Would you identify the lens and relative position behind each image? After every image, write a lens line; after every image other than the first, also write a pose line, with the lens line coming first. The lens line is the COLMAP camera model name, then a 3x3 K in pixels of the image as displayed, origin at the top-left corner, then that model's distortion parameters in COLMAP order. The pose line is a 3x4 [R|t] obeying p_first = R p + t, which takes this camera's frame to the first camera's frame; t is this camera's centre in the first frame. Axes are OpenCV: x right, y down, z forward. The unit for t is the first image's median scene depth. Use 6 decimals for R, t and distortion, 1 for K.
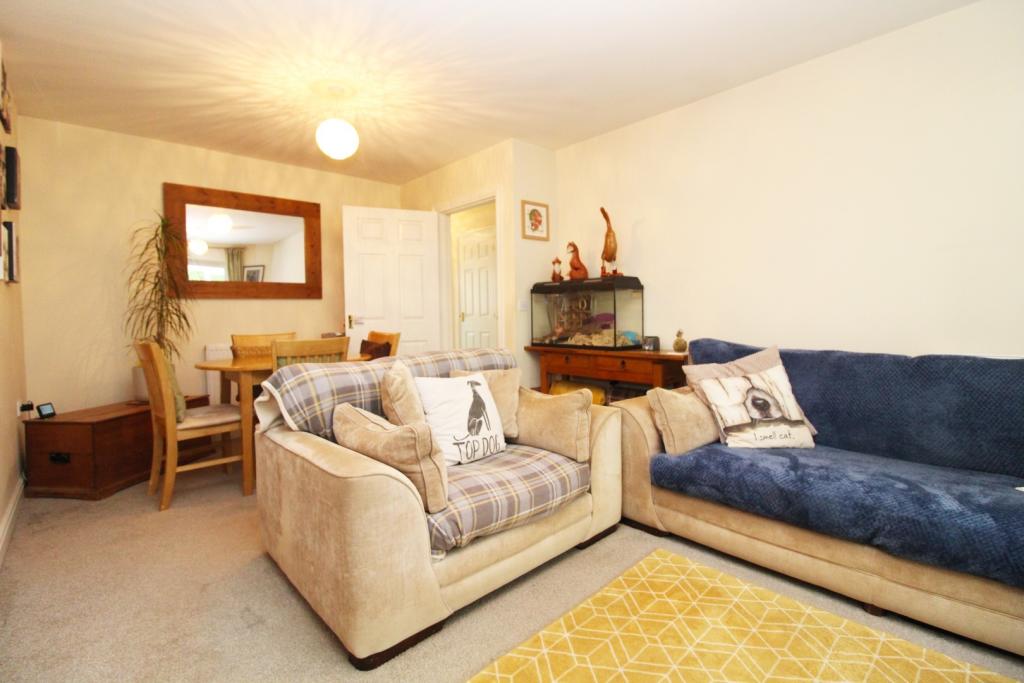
lens RADIAL K [[474.1, 0, 510.2], [0, 474.1, 315.7], [0, 0, 1]] dist [-0.001740, -0.012420]
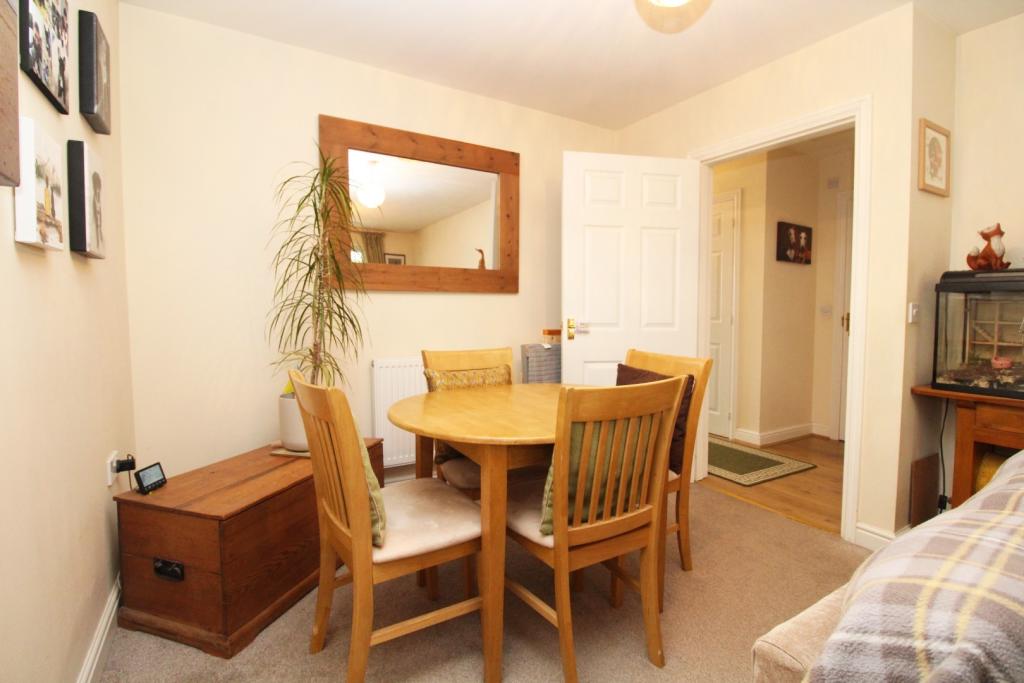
lens RADIAL K [[474.5, 0, 513.4], [0, 474.5, 327.9], [0, 0, 1]] dist [-0.018949, -0.001207]
pose [[0.982567, 0.030415, -0.183405, -0.360870], [-0.023528, 0.998938, 0.039614, -0.016785], [0.184415, -0.034608, 0.982239, 0.417706]]
